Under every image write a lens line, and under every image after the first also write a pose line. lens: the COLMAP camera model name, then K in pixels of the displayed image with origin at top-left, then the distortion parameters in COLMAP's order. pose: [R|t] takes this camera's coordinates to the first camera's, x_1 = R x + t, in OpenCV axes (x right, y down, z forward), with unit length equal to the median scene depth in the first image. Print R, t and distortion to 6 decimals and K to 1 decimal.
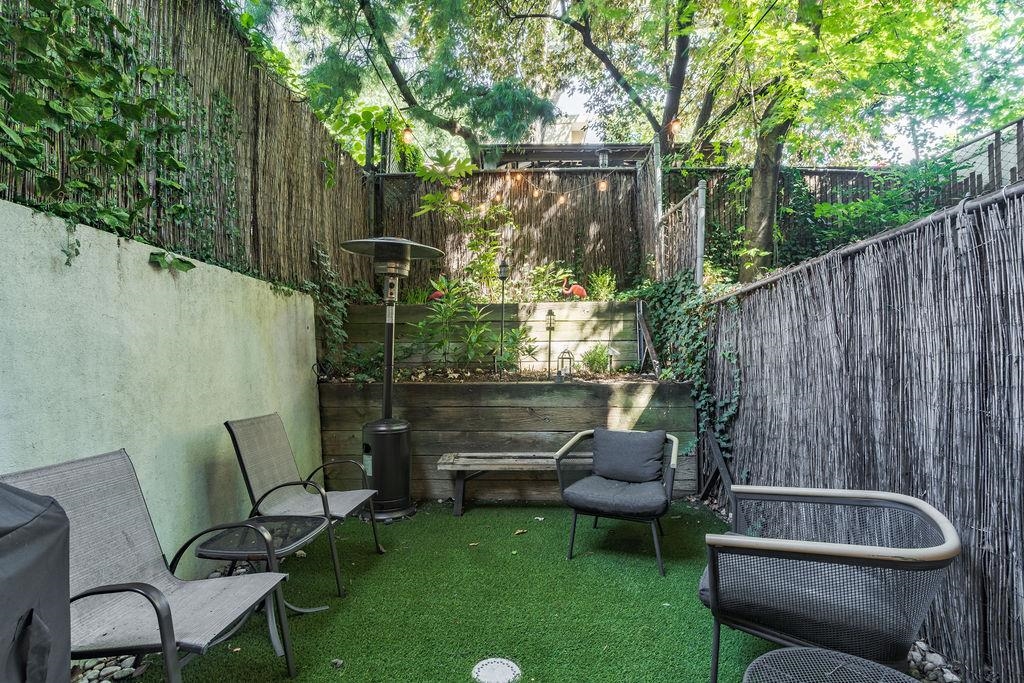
lens RADIAL K [[466.7, 0, 511.6], [0, 466.7, 344.5], [0, 0, 1]] dist [-0.000928, 0.000730]
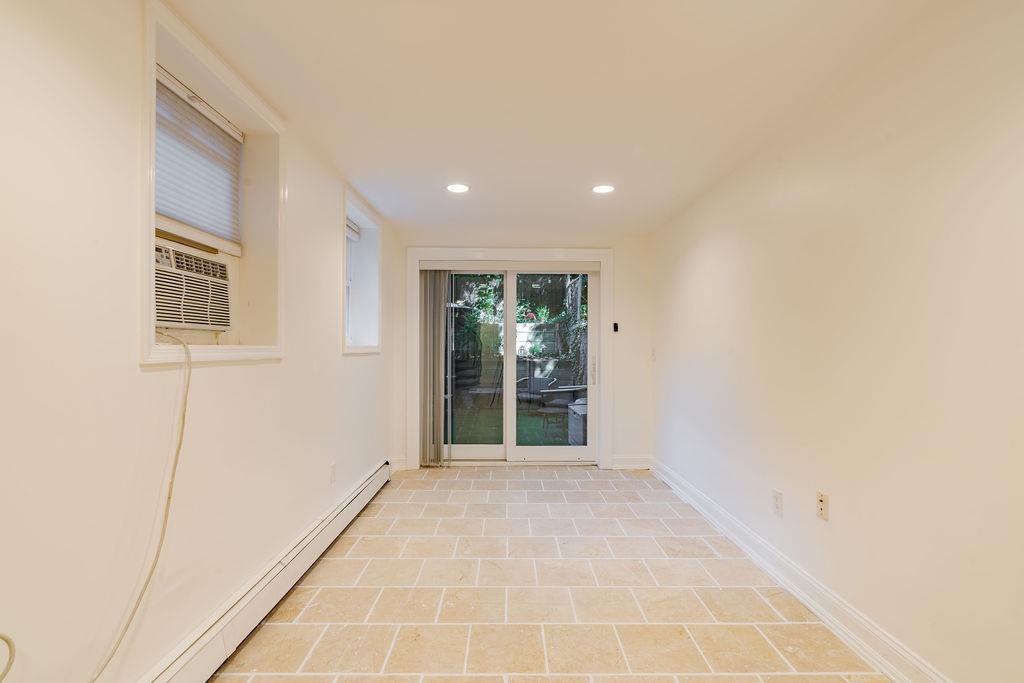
lens RADIAL K [[466.7, 0, 511.6], [0, 466.7, 344.5], [0, 0, 1]] dist [-0.000928, 0.000730]
pose [[0.999286, 0.009186, 0.036636, -0.022157], [-0.010402, 0.999396, 0.033166, -0.084695], [-0.036309, -0.033524, 0.998778, -1.528050]]
